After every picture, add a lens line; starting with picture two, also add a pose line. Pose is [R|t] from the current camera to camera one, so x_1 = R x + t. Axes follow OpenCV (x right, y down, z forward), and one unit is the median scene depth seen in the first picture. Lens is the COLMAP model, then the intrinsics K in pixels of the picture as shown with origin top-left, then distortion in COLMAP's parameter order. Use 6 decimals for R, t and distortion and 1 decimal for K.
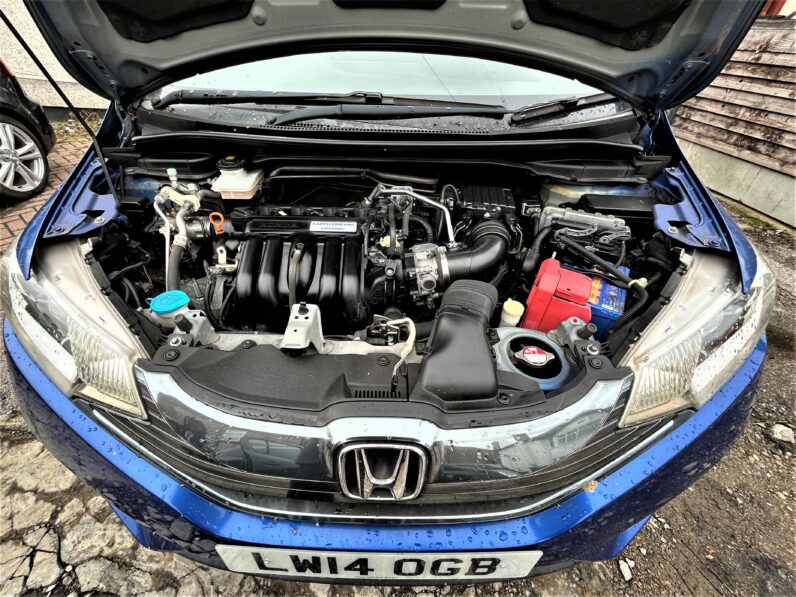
lens RADIAL K [[365.1, 0, 393.5], [0, 365.1, 318.1], [0, 0, 1]] dist [-0.000258, -0.000359]
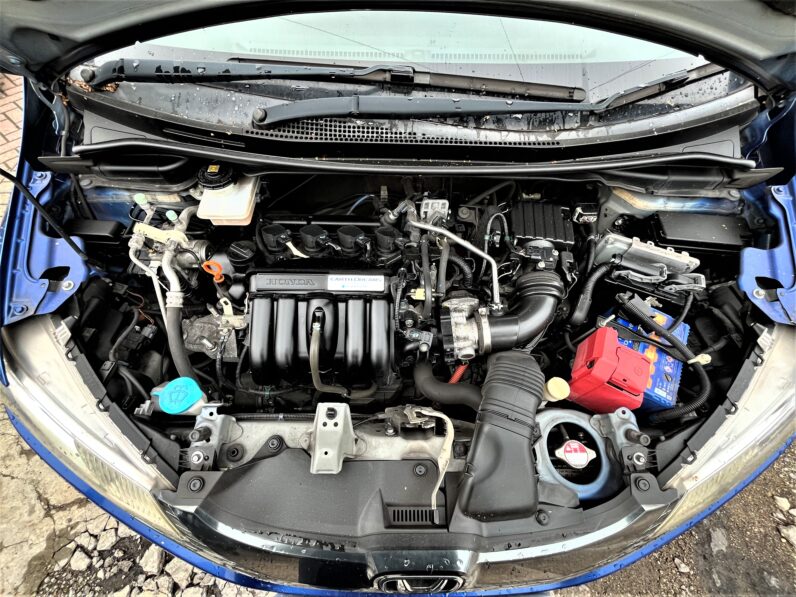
lens RADIAL K [[322.1, 0, 398.0], [0, 322.1, 298.5], [0, 0, 1]] dist [-0.000905, -0.000202]
pose [[0.999910, 0.003960, 0.012804, -0.080192], [-0.008419, 0.928953, 0.370102, -0.498442], [-0.010428, -0.370177, 0.928903, 0.311300]]
